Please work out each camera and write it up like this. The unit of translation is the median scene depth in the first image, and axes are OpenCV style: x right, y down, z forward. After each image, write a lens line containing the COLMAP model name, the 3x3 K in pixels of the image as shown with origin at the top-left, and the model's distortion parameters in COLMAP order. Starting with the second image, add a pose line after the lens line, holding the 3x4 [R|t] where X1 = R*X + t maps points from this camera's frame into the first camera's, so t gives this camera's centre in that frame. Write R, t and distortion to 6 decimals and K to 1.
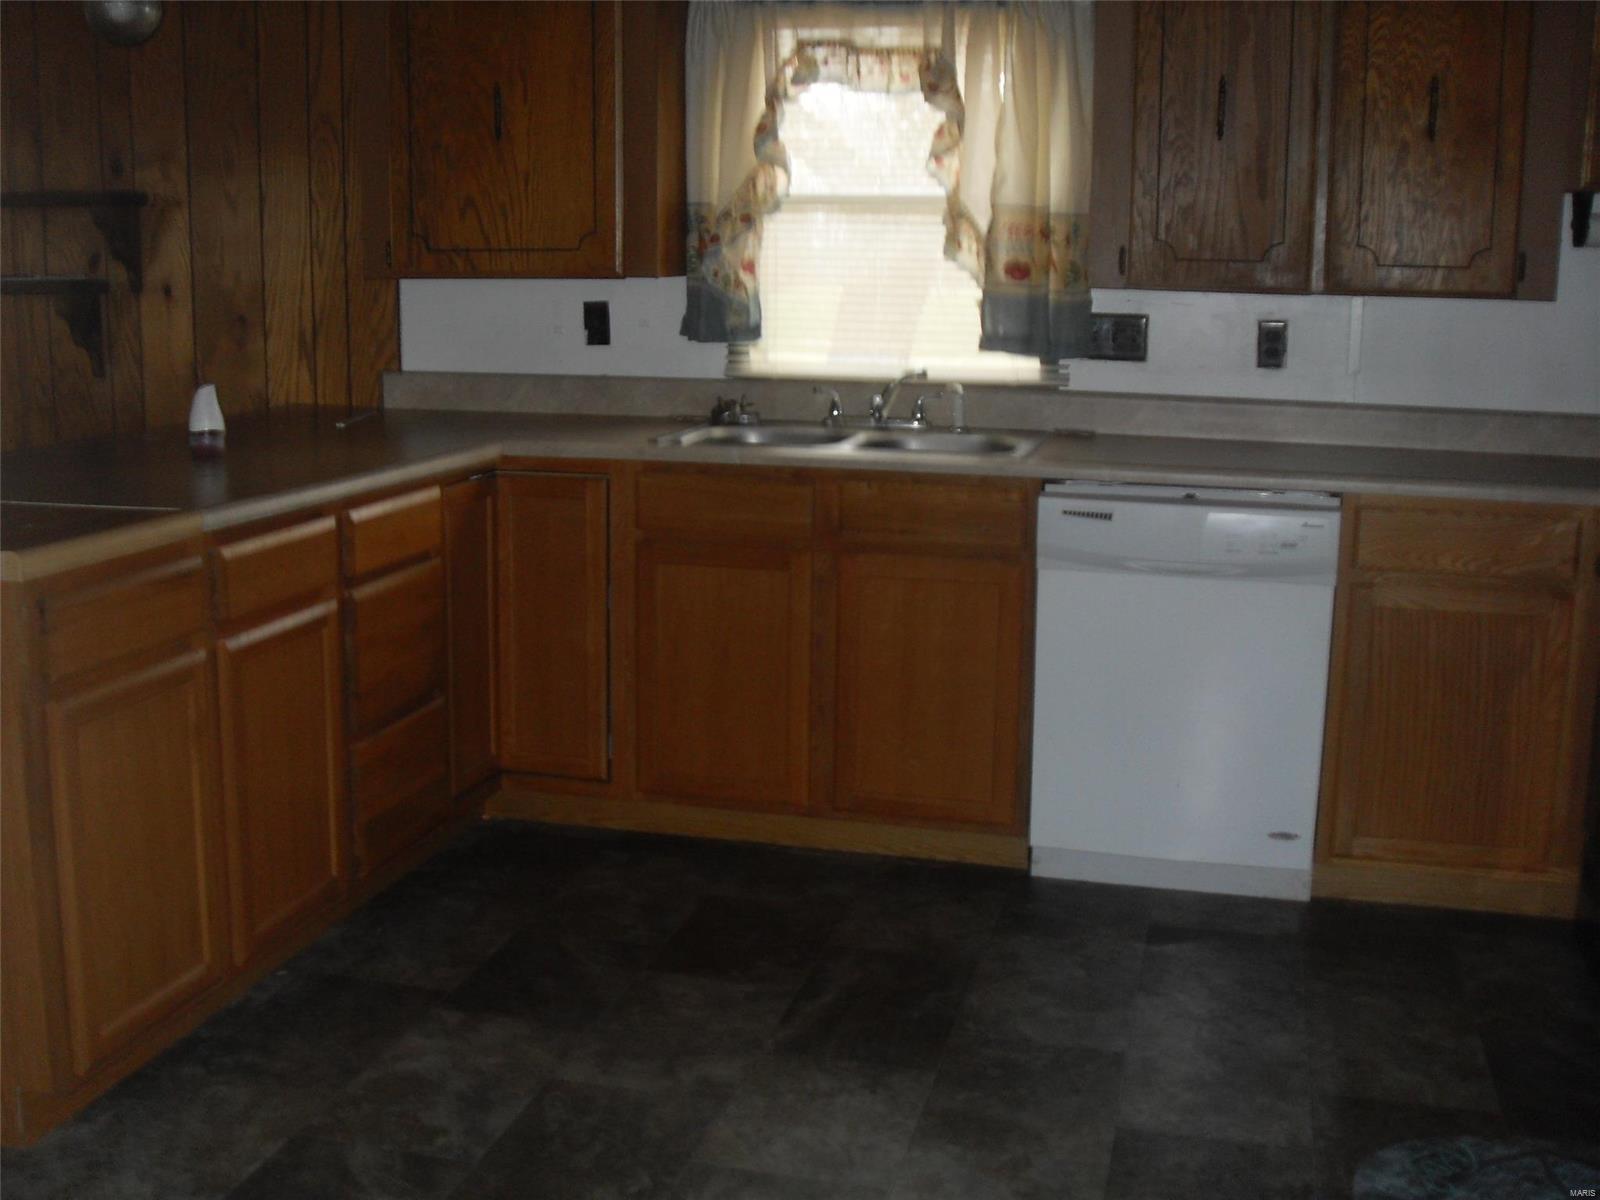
lens RADIAL K [[1753.4, 0, 743.7], [0, 1753.4, 604.6], [0, 0, 1]] dist [-0.184029, 0.212668]
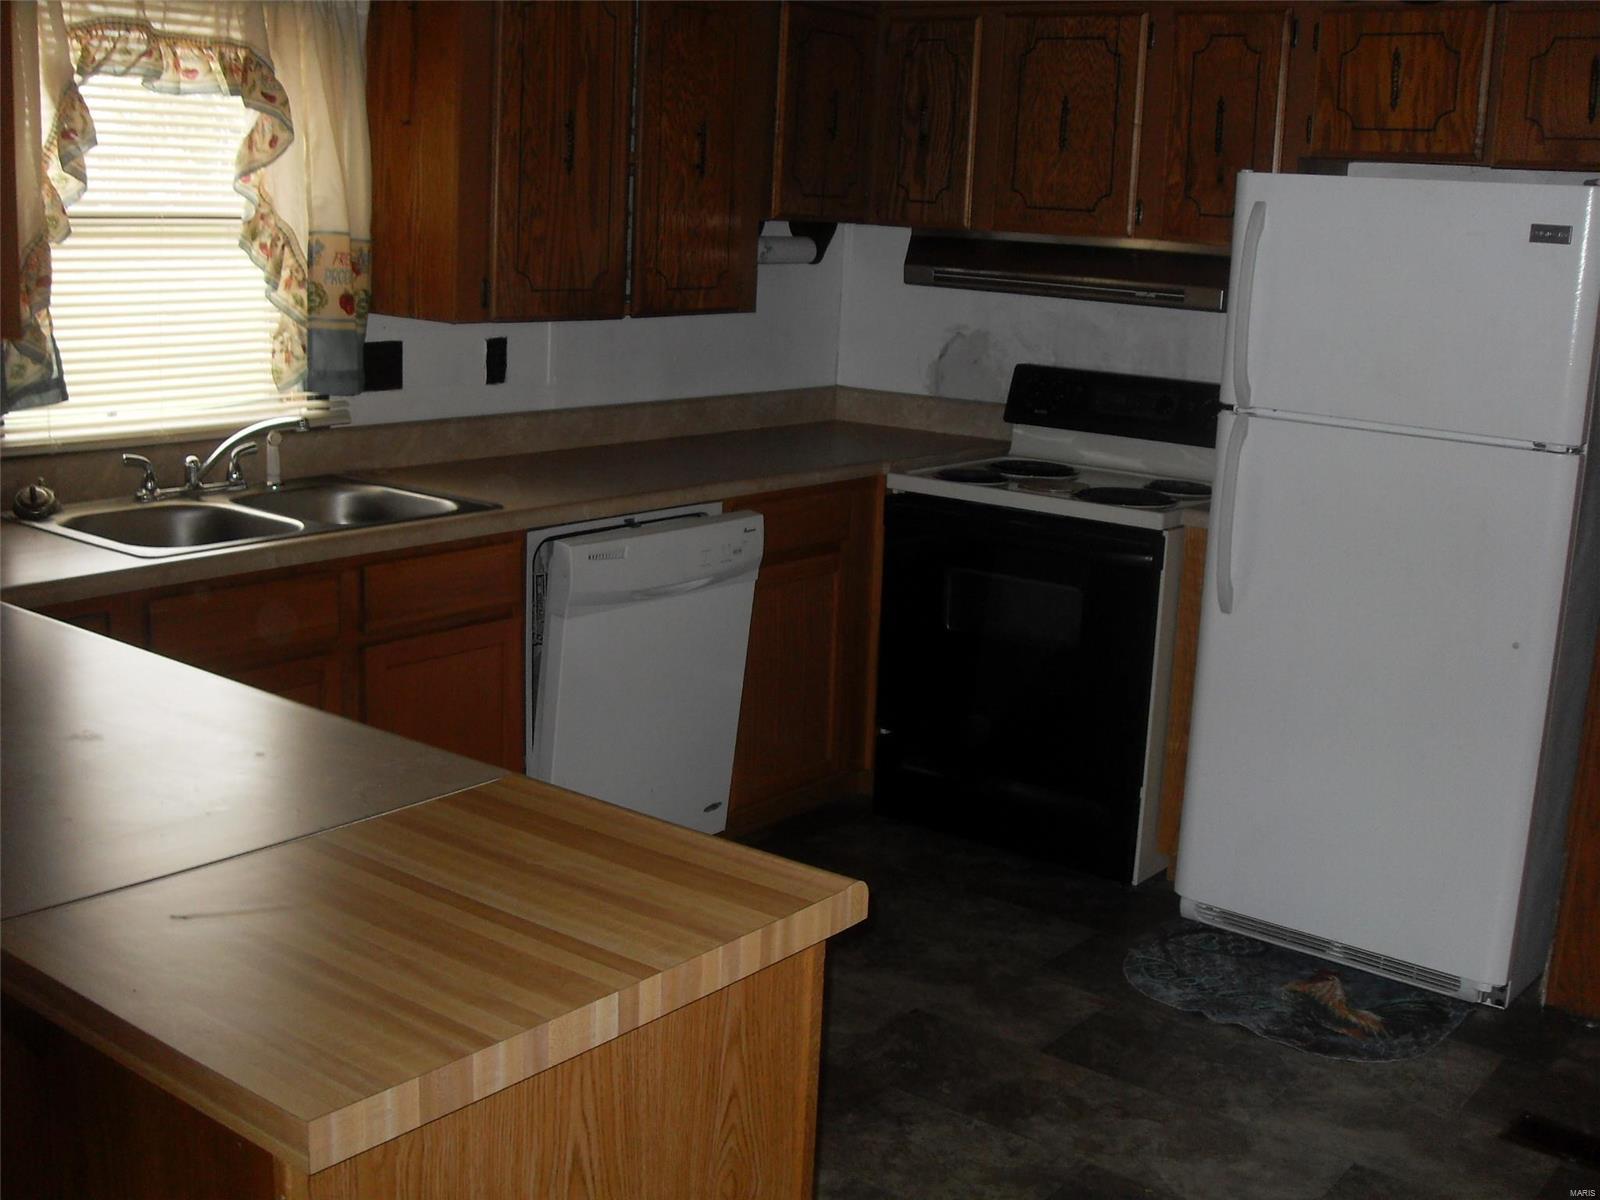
lens RADIAL K [[1782.7, 0, 800.0], [0, 1782.7, 600.0], [0, 0, 1]] dist [-0.211261, 0.606617]
pose [[0.398108, -0.190661, 0.897306, -0.649373], [0.141560, 0.979214, 0.145259, -0.151170], [-0.906350, 0.069194, 0.416823, 0.442755]]
